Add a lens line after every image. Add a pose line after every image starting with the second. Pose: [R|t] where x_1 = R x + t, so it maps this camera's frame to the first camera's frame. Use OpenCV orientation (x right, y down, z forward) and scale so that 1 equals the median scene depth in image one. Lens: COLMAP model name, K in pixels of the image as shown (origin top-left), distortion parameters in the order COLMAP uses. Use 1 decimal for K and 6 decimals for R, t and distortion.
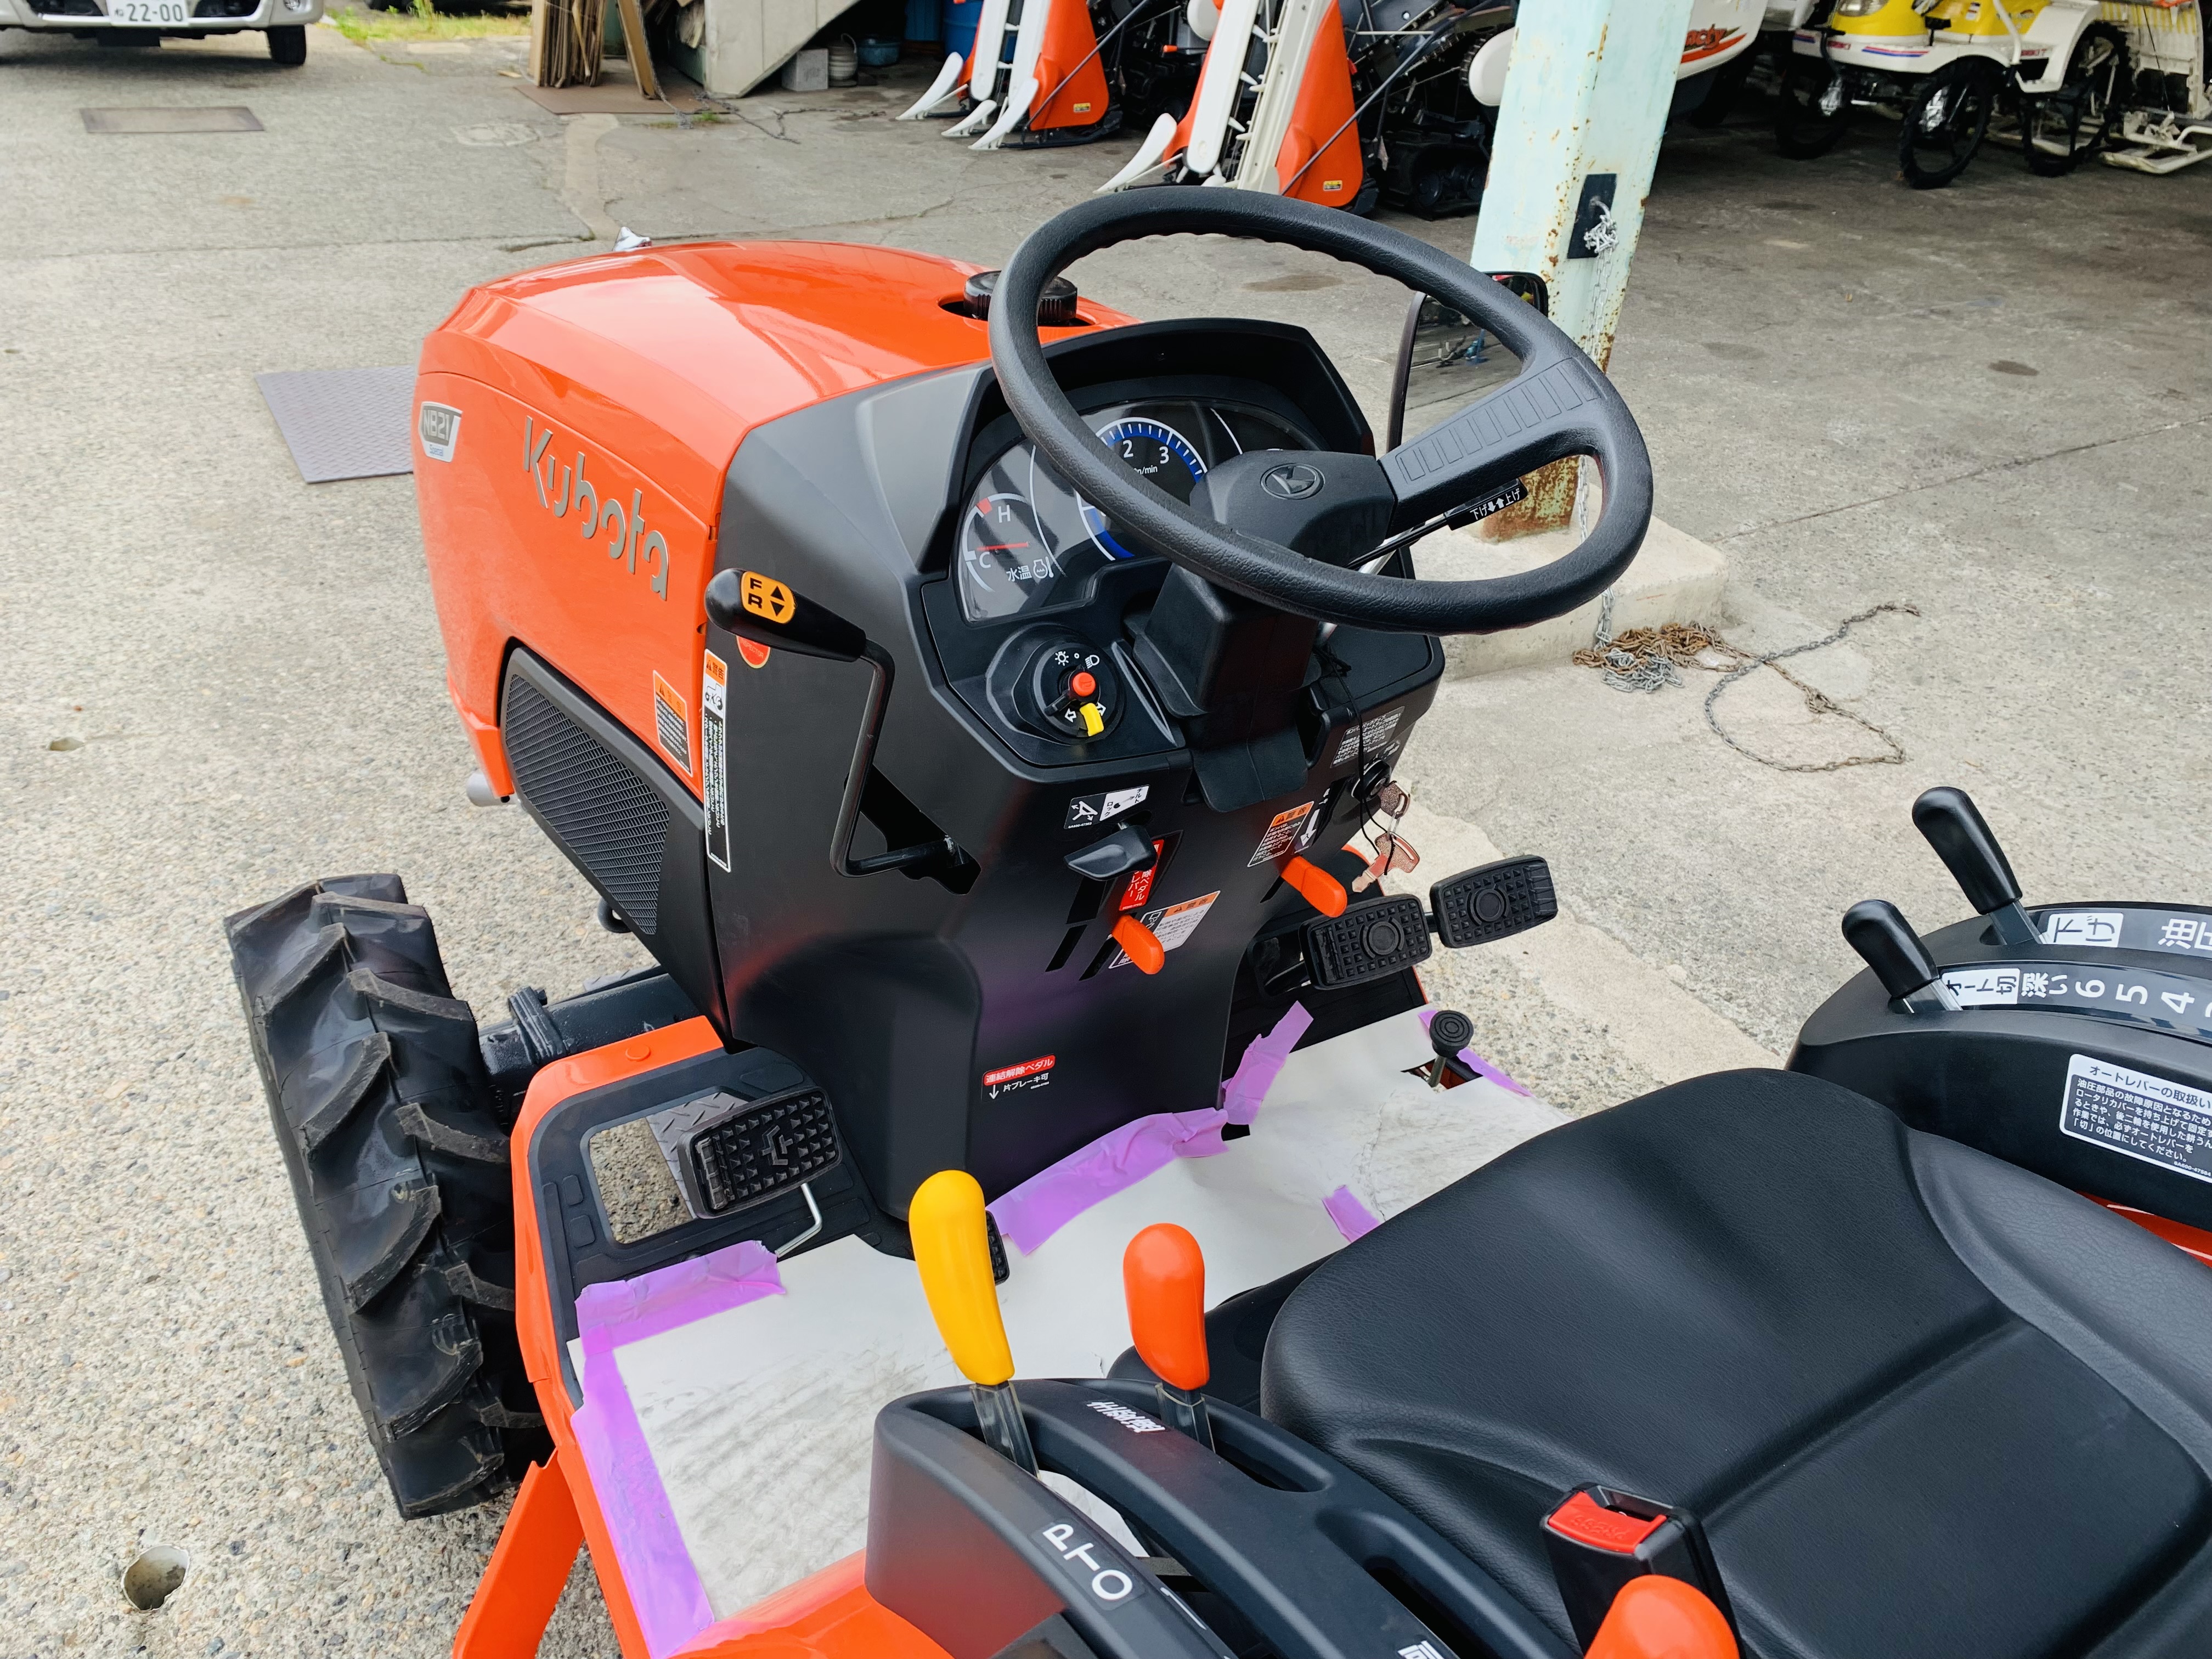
lens RADIAL K [[1746.7, 0, 1106.0], [0, 1746.7, 829.5], [0, 0, 1]] dist [0.002811, -0.008191]
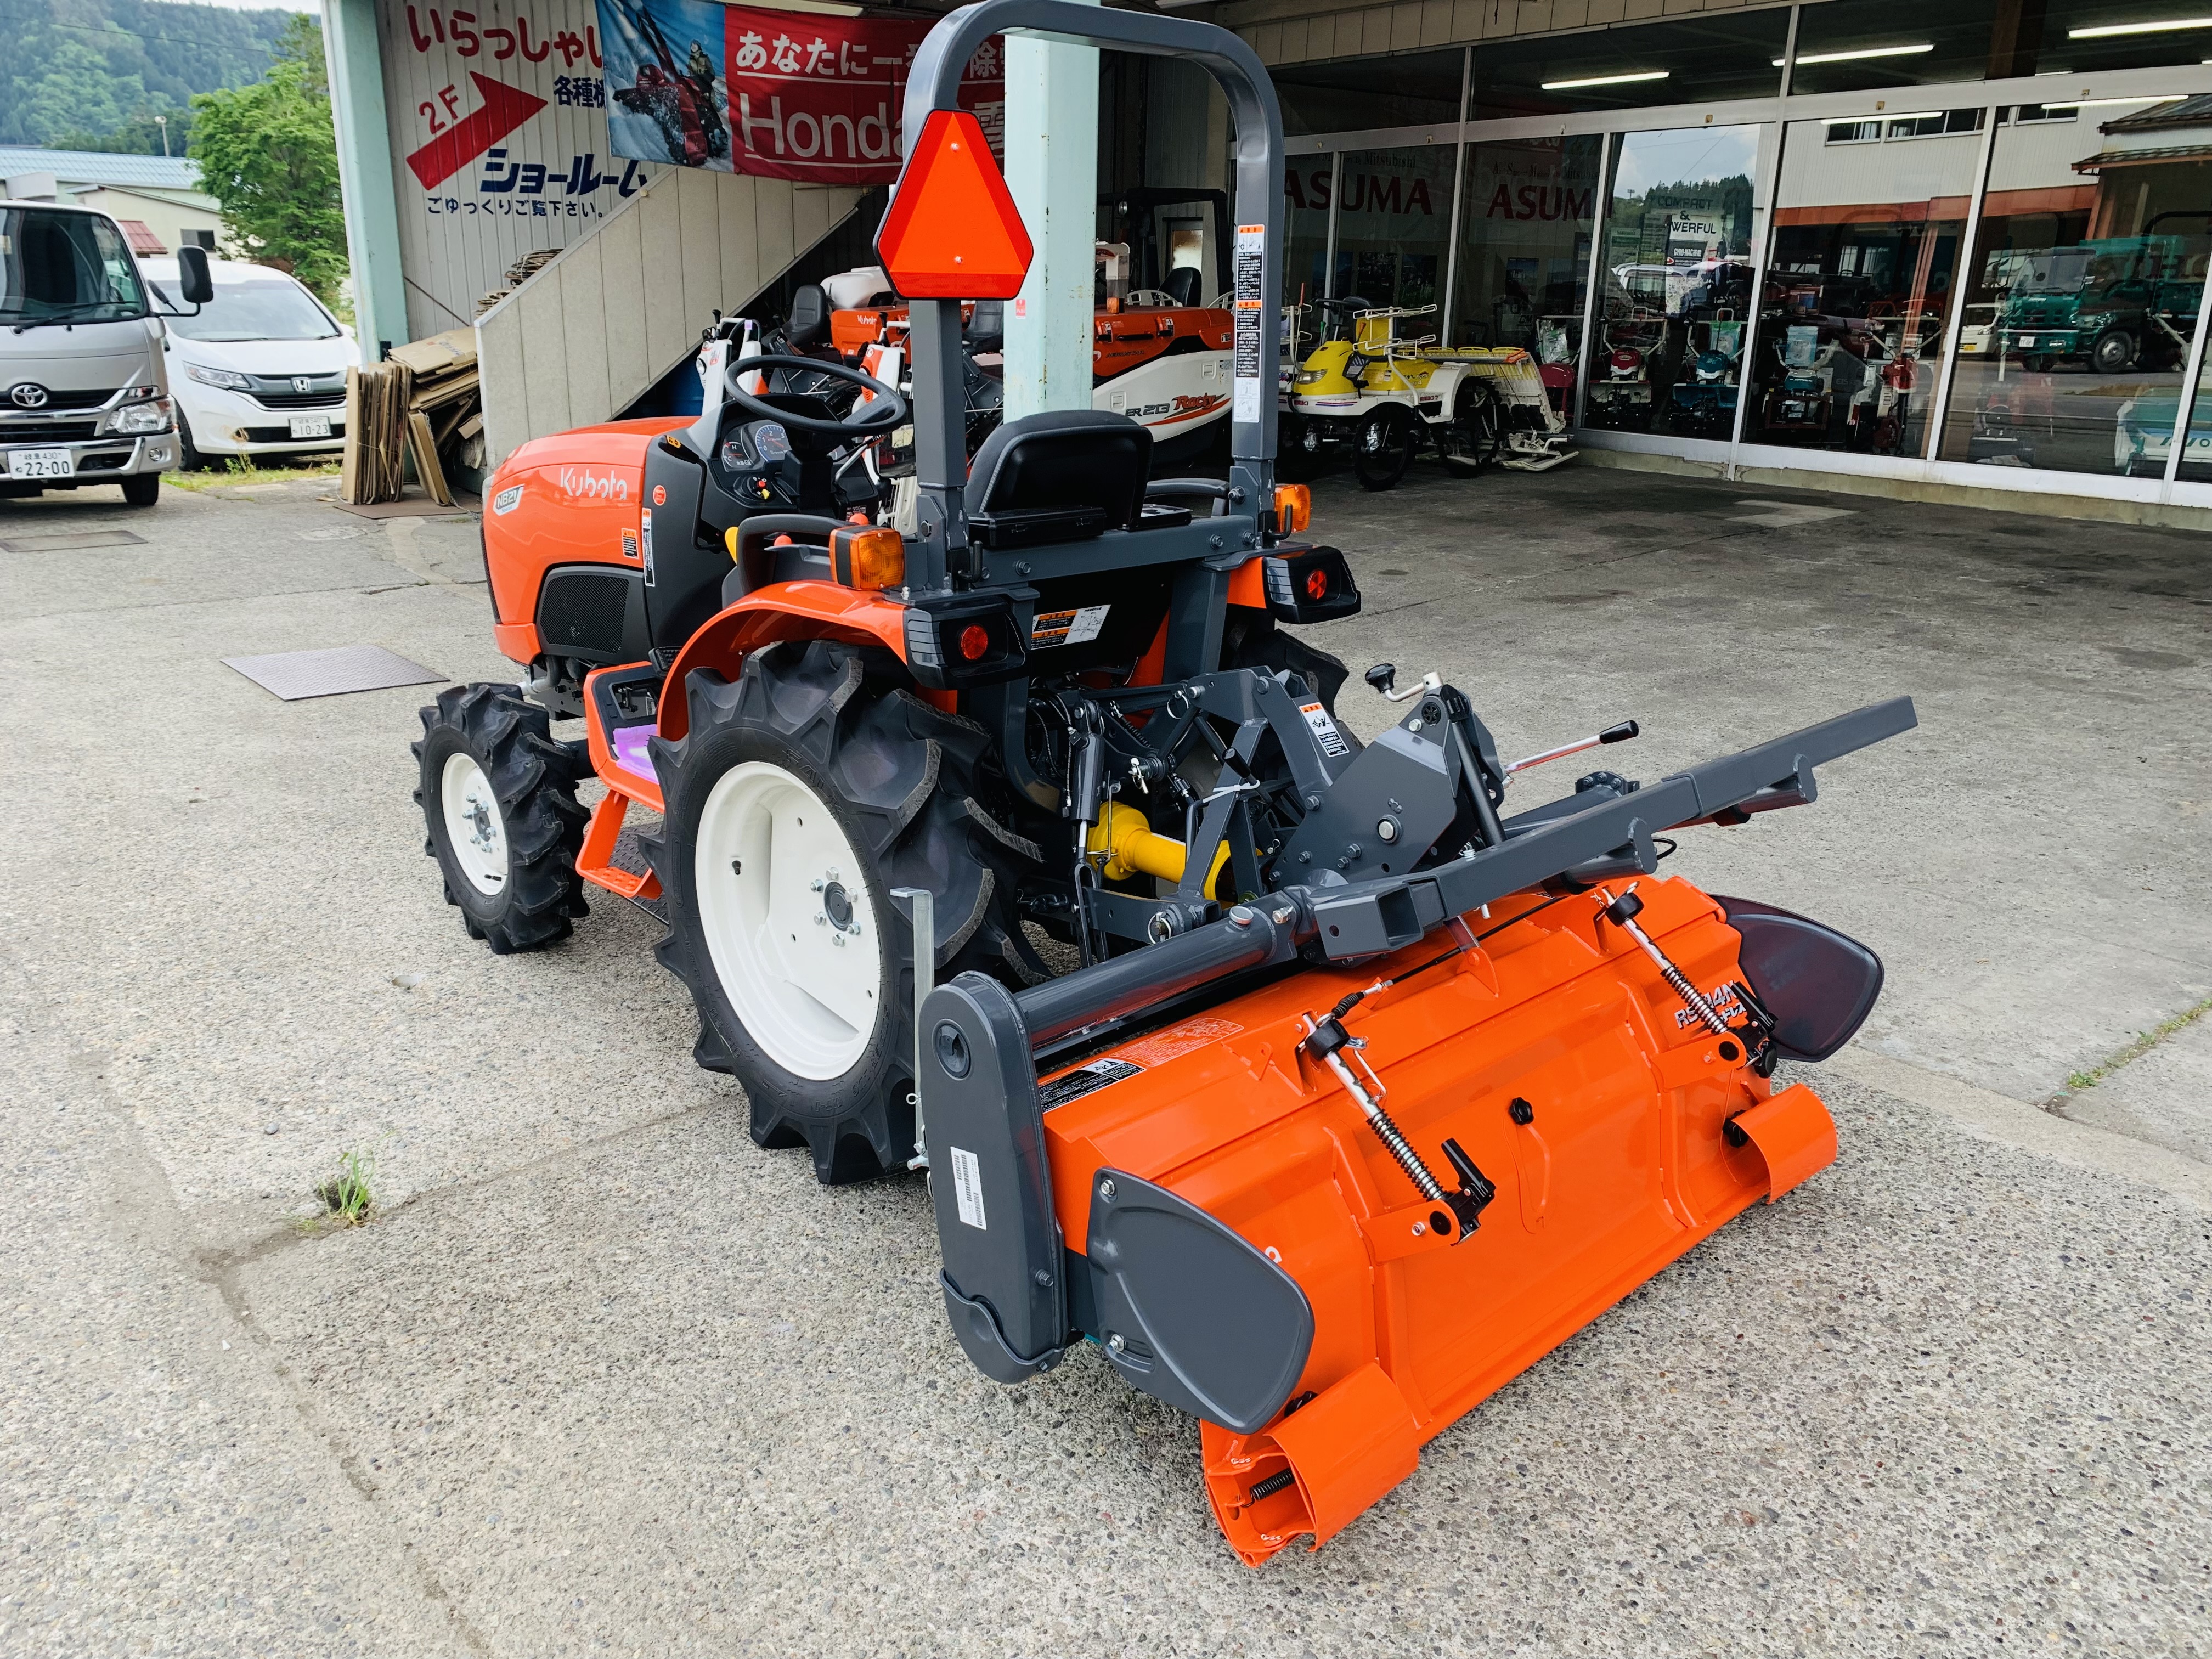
lens RADIAL K [[1655.5, 0, 1106.0], [0, 1655.5, 829.5], [0, 0, 1]] dist [0.009728, -0.002815]
pose [[0.981914, -0.109481, 0.154466, 0.008299], [0.139546, 0.969880, -0.199649, 0.147725], [-0.127955, 0.217593, 0.967616, -0.235890]]
